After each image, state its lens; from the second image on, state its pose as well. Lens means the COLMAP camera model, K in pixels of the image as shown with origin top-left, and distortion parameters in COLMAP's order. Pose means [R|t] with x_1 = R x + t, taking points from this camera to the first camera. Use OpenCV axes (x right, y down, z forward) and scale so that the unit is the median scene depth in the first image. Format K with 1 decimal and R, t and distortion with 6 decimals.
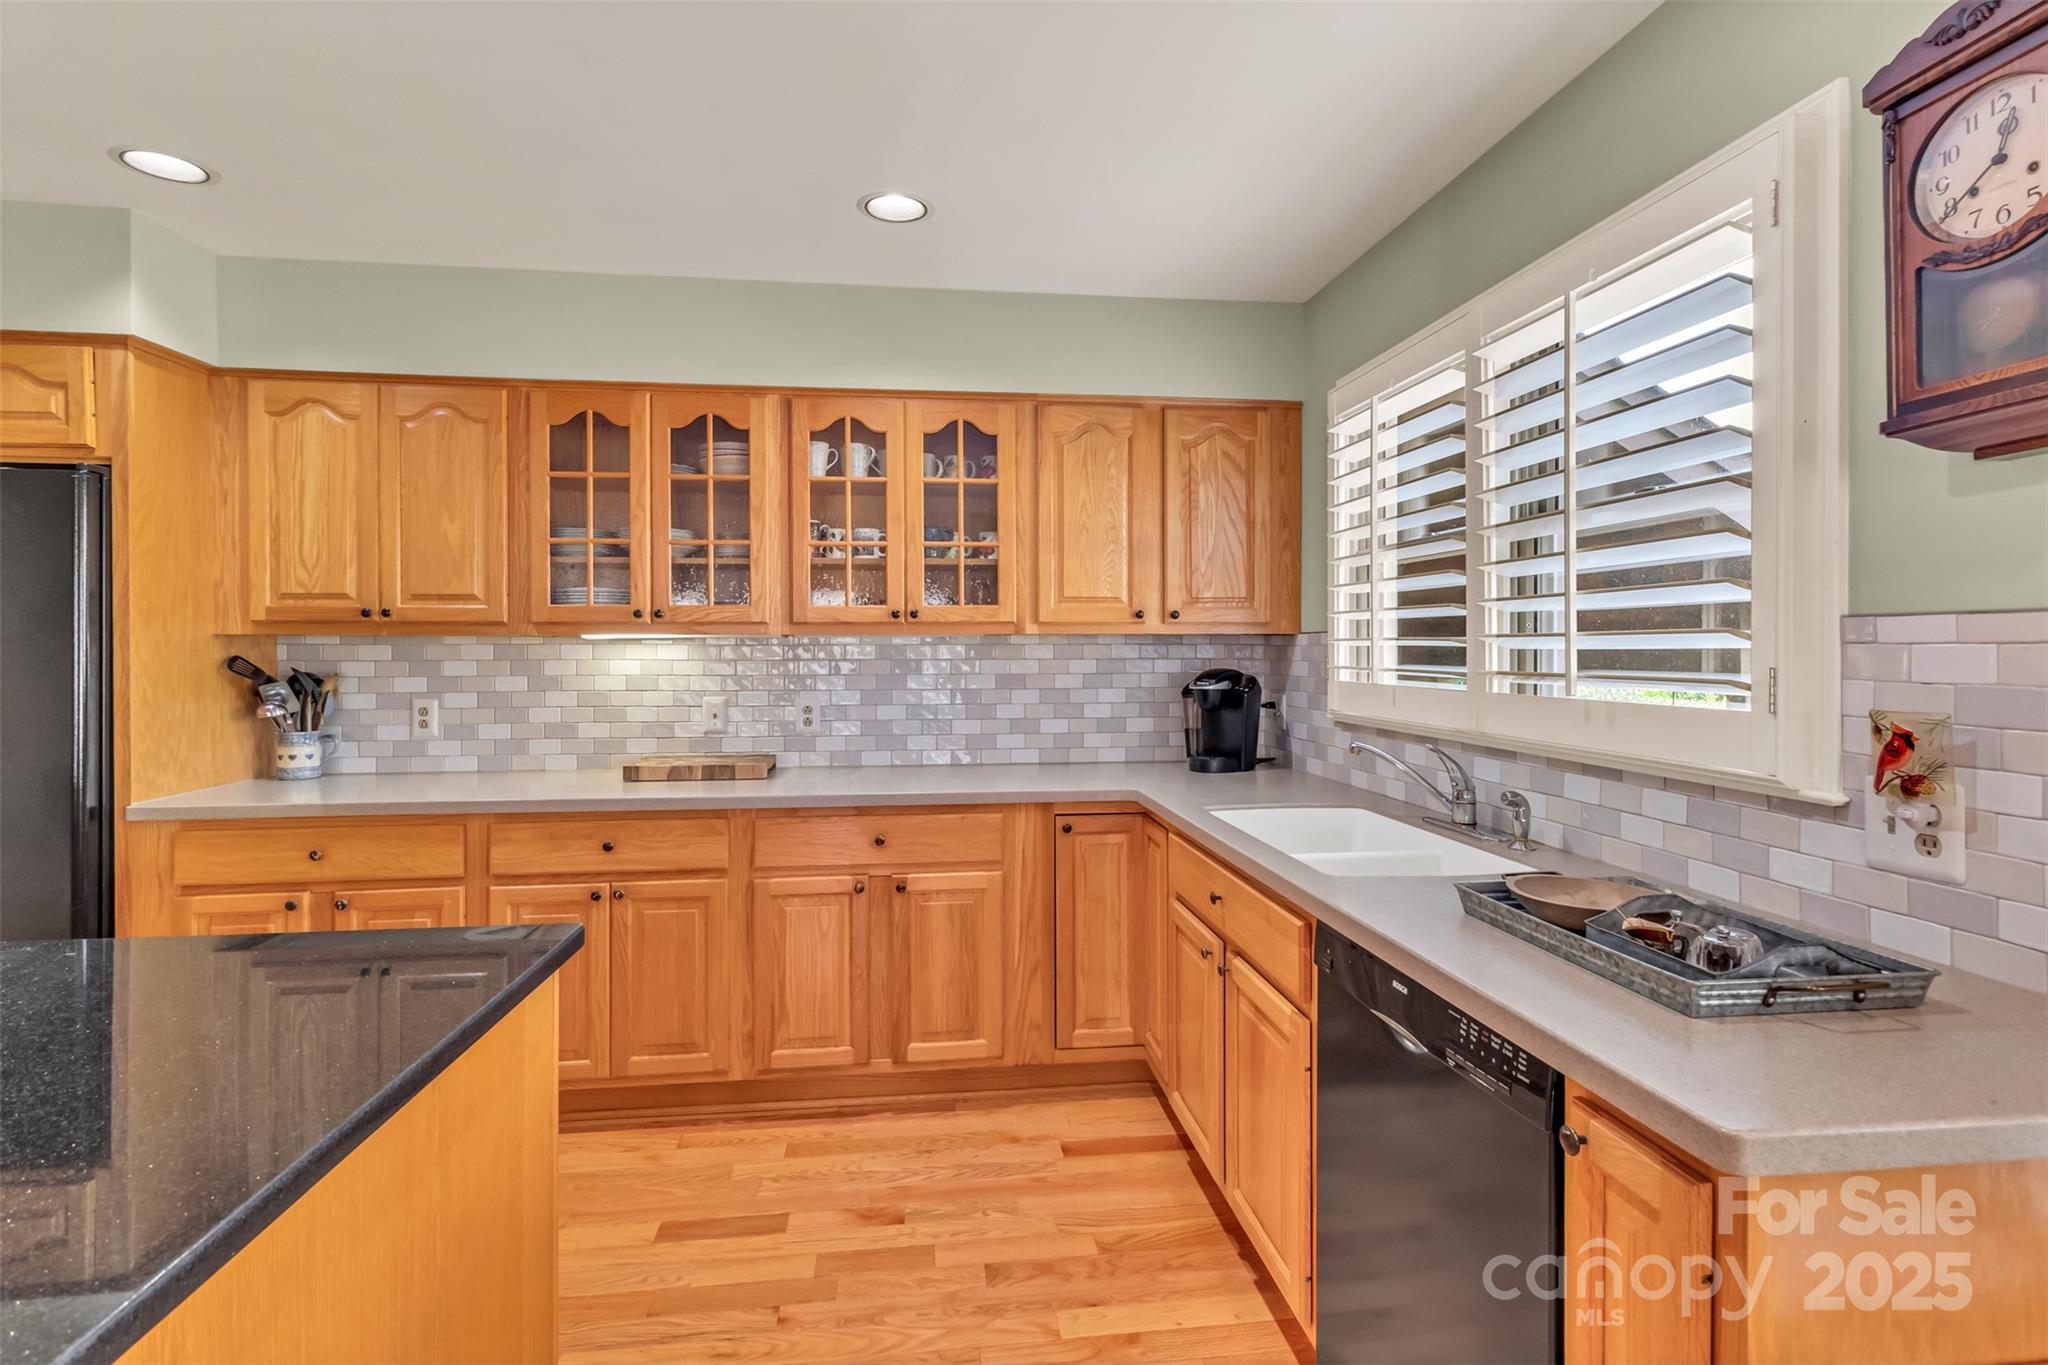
lens RADIAL K [[981.8, 0, 1032.4], [0, 981.8, 668.0], [0, 0, 1]] dist [-0.000184, 0.000391]
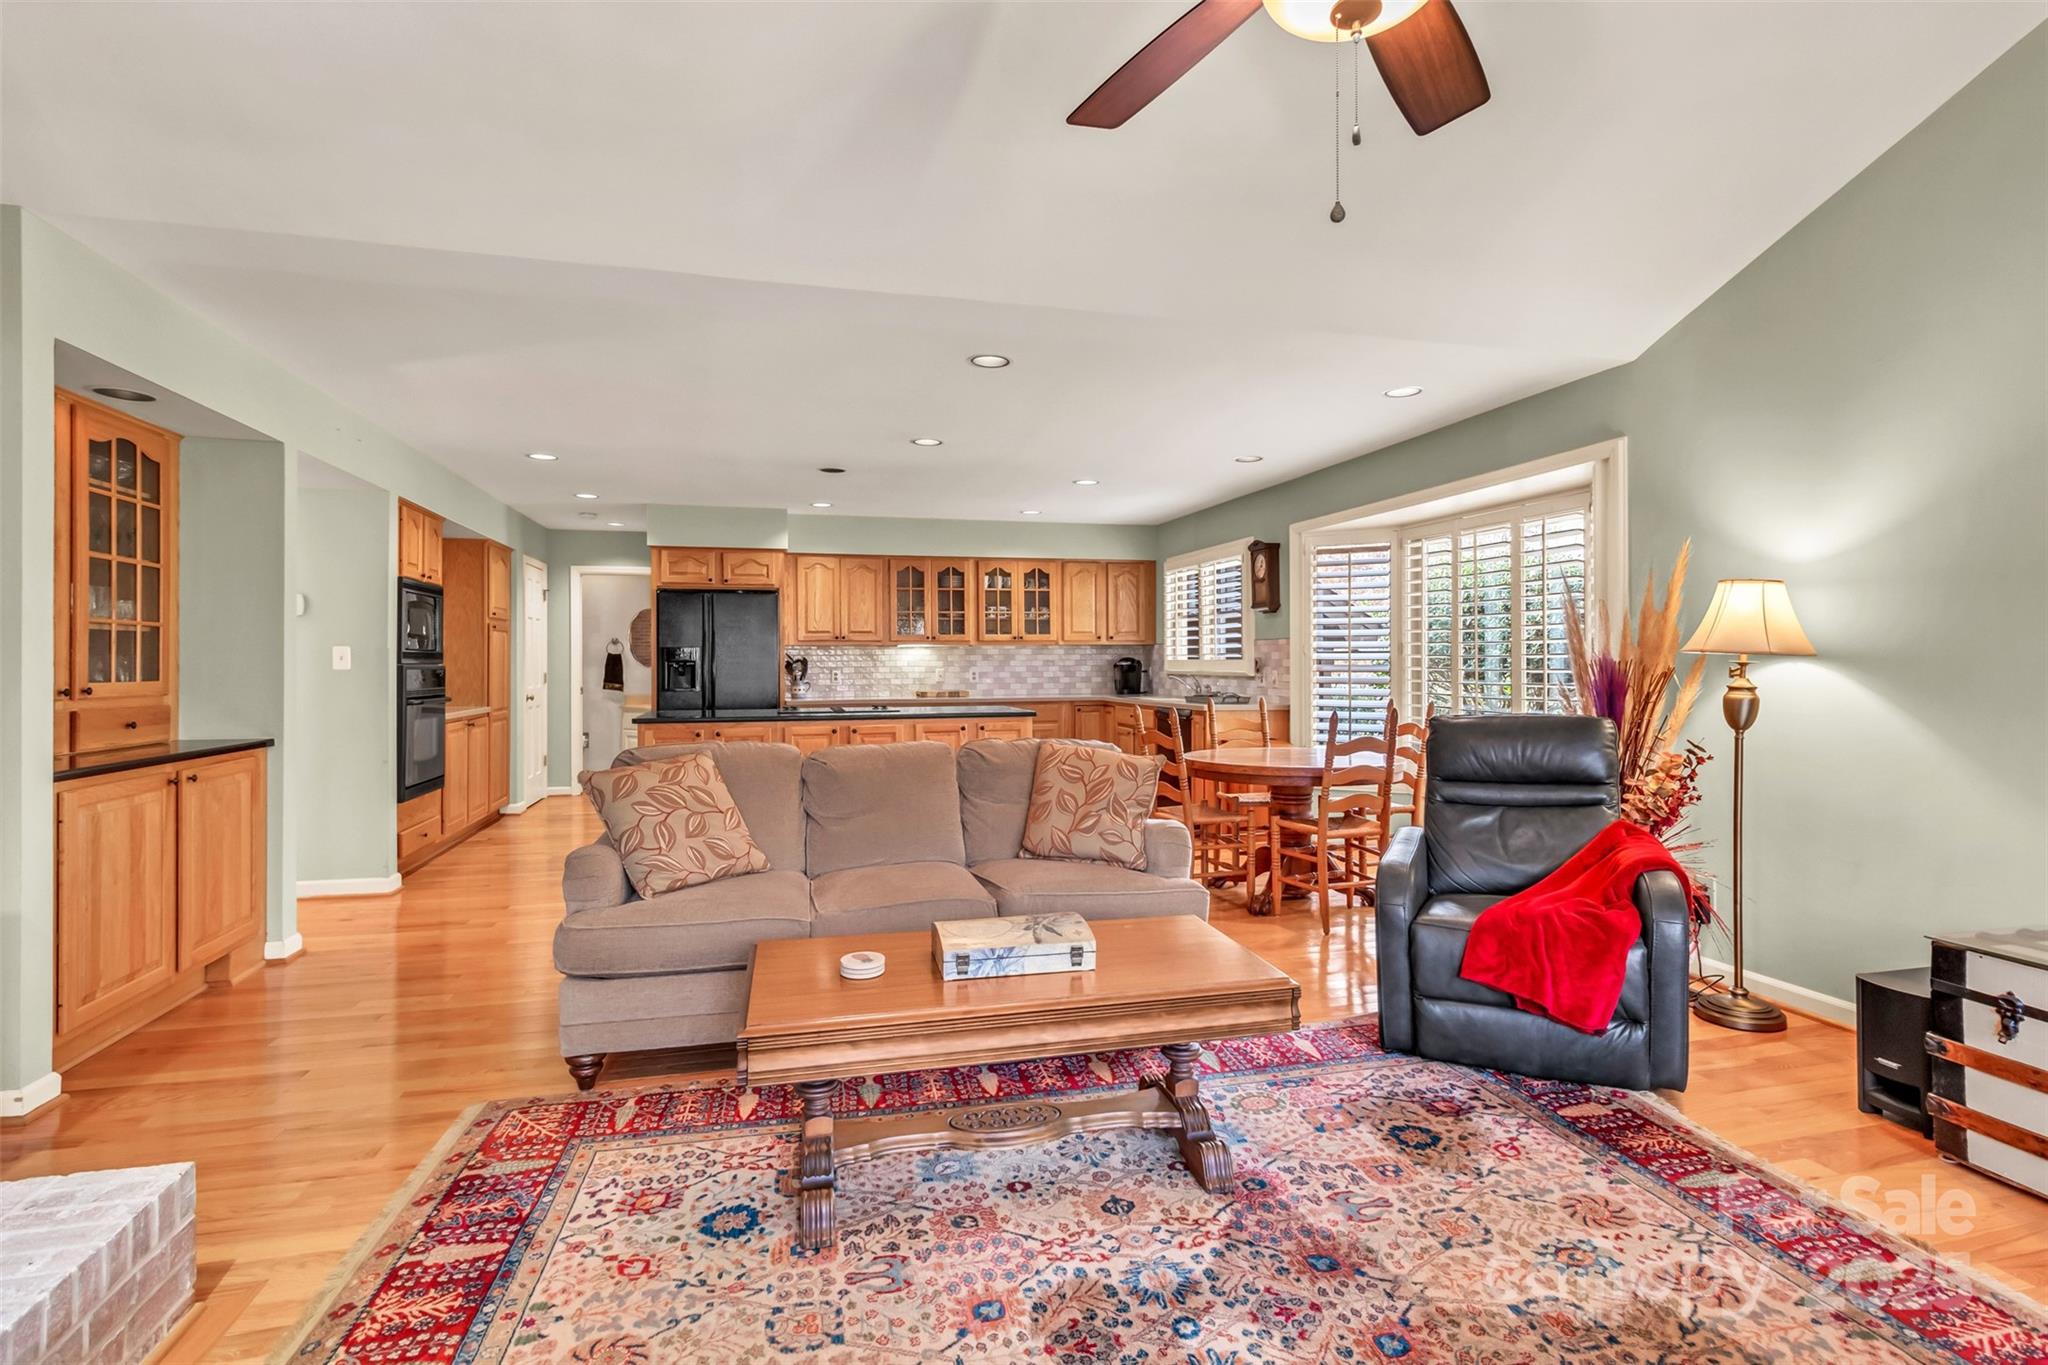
lens RADIAL K [[981.8, 0, 1016.7], [0, 981.8, 681.2], [0, 0, 1]] dist [-0.000184, 0.000391]
pose [[0.994053, -0.006376, 0.108712, -0.432535], [0.005974, 0.999974, 0.004022, 0.057054], [-0.108735, -0.003349, 0.994065, -1.765391]]
